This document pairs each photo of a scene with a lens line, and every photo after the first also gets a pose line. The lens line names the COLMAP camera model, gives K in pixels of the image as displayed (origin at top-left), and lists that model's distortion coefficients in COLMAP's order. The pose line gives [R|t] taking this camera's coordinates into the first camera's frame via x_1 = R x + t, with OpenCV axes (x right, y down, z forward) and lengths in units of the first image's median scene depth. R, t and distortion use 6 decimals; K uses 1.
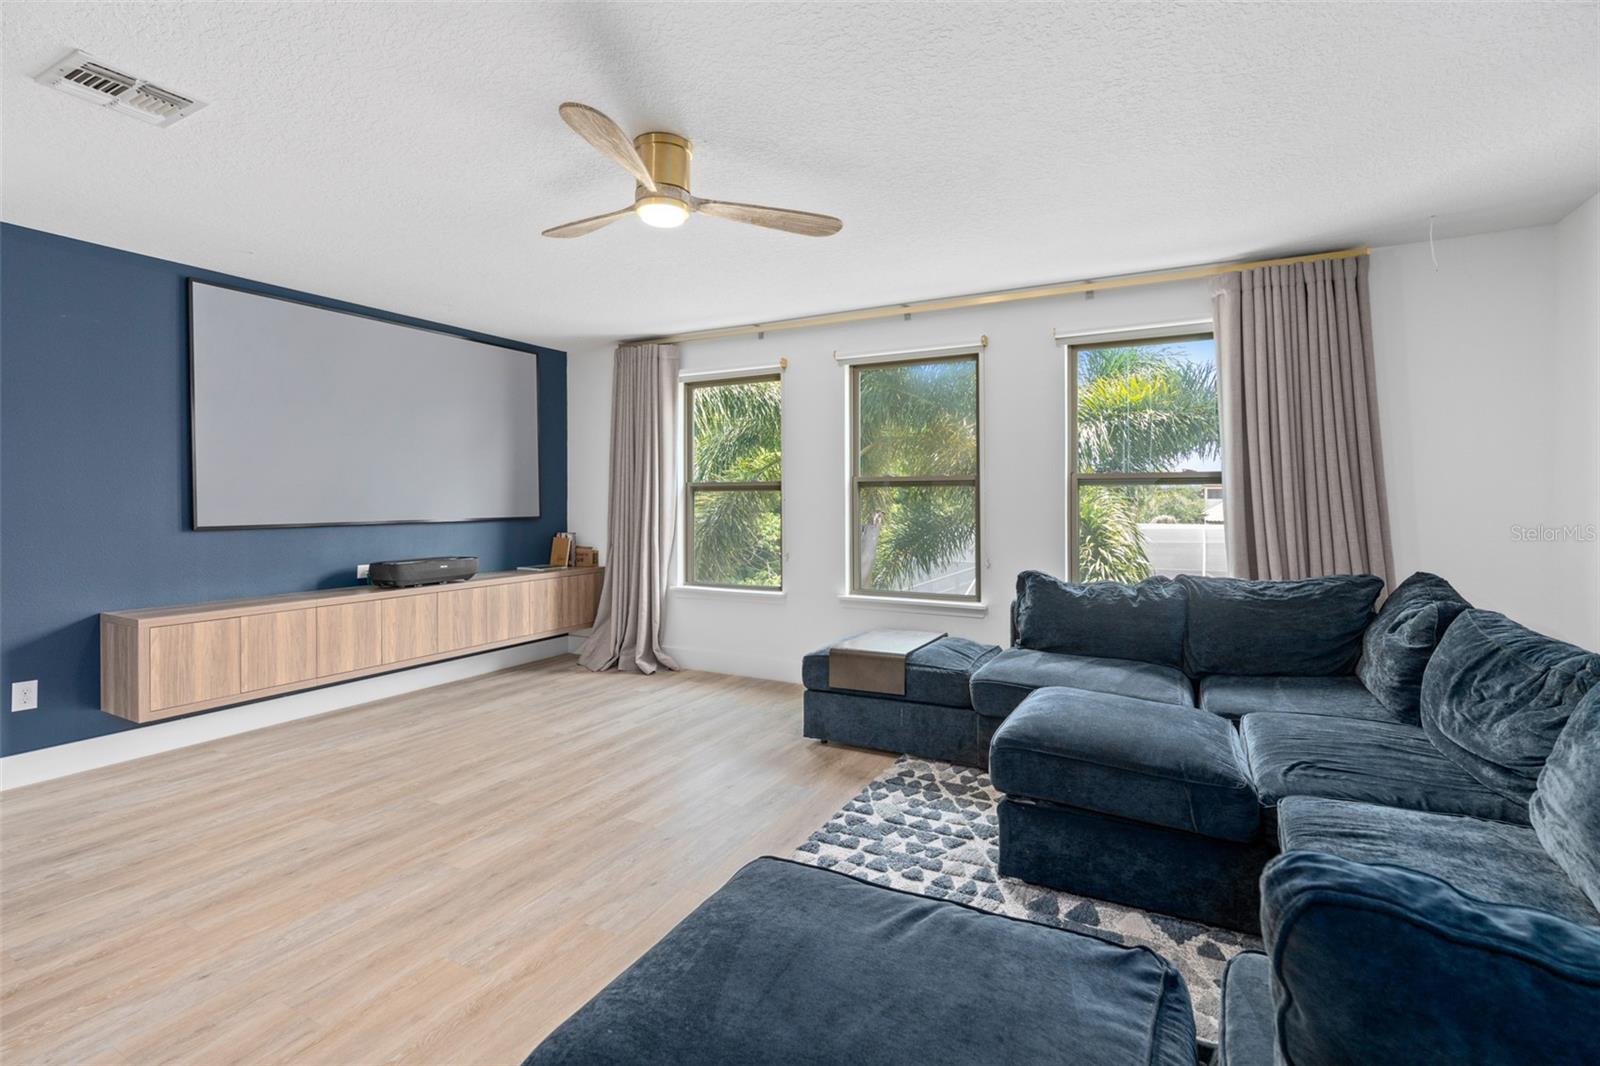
lens RADIAL K [[732.9, 0, 797.9], [0, 732.9, 520.3], [0, 0, 1]] dist [-0.005313, 0.000371]
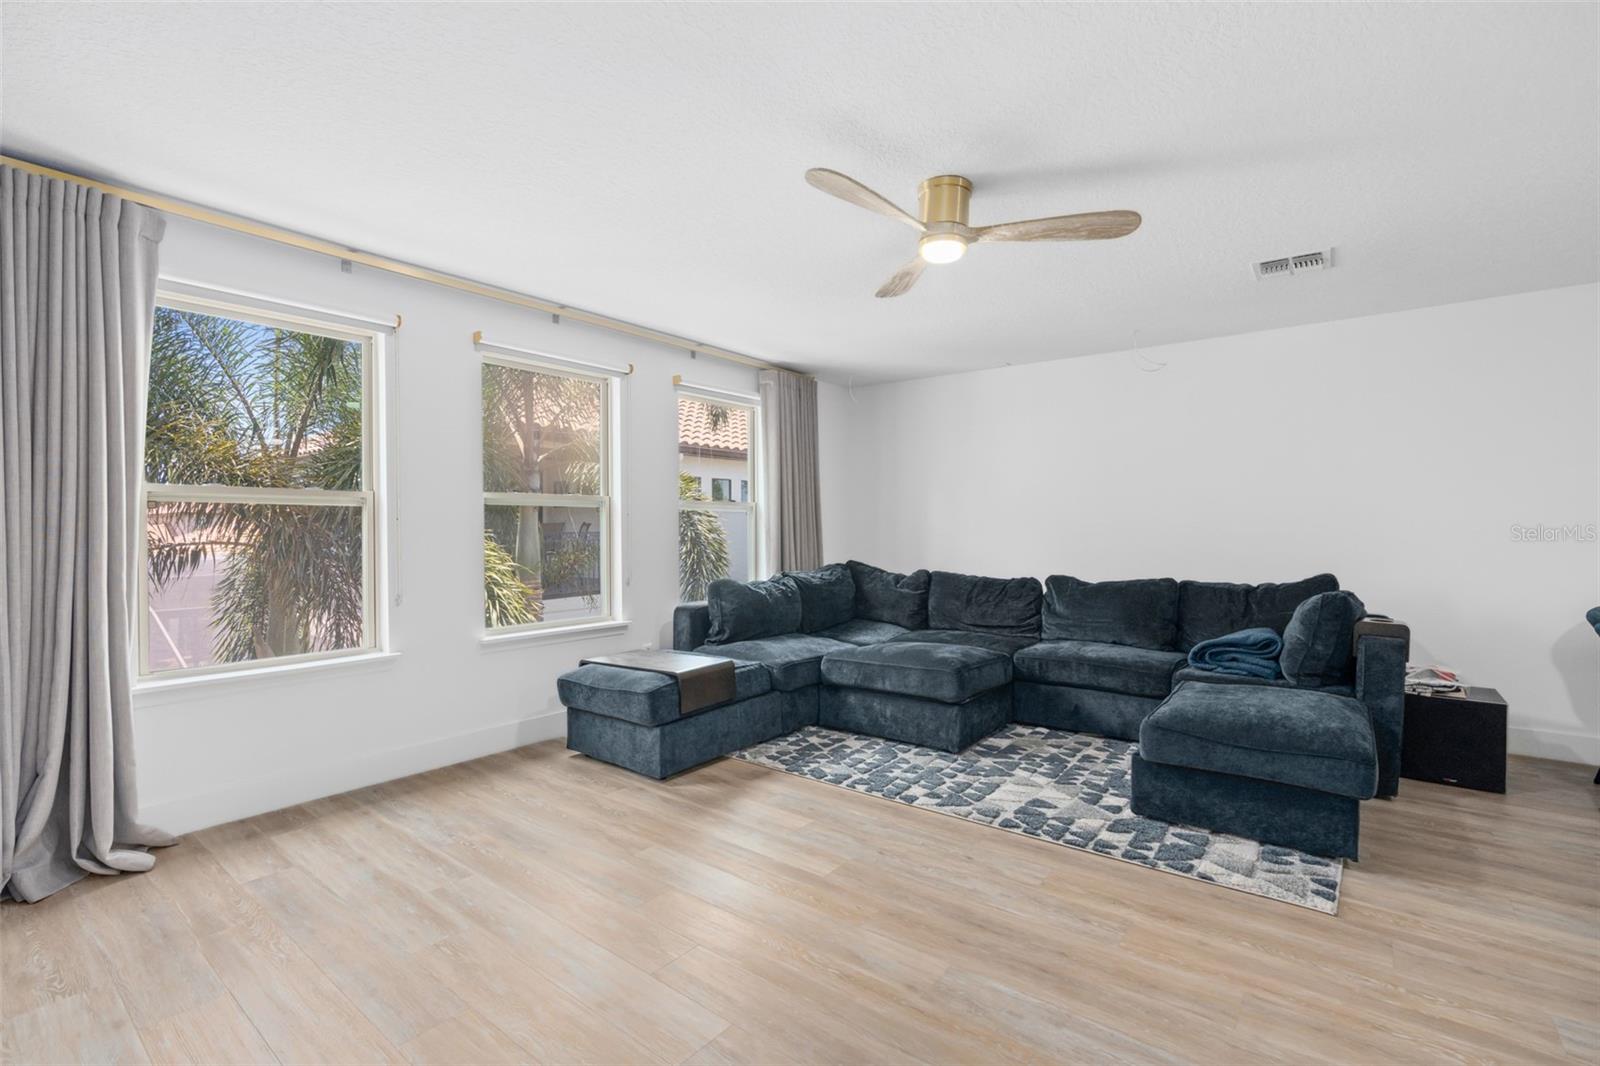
lens RADIAL K [[732.9, 0, 793.9], [0, 732.9, 533.6], [0, 0, 1]] dist [-0.005313, 0.000371]
pose [[0.157520, -0.004375, 0.987506, -1.089875], [0.025085, 0.999685, 0.000427, -0.000524], [-0.987197, 0.024704, 0.157580, 0.881356]]
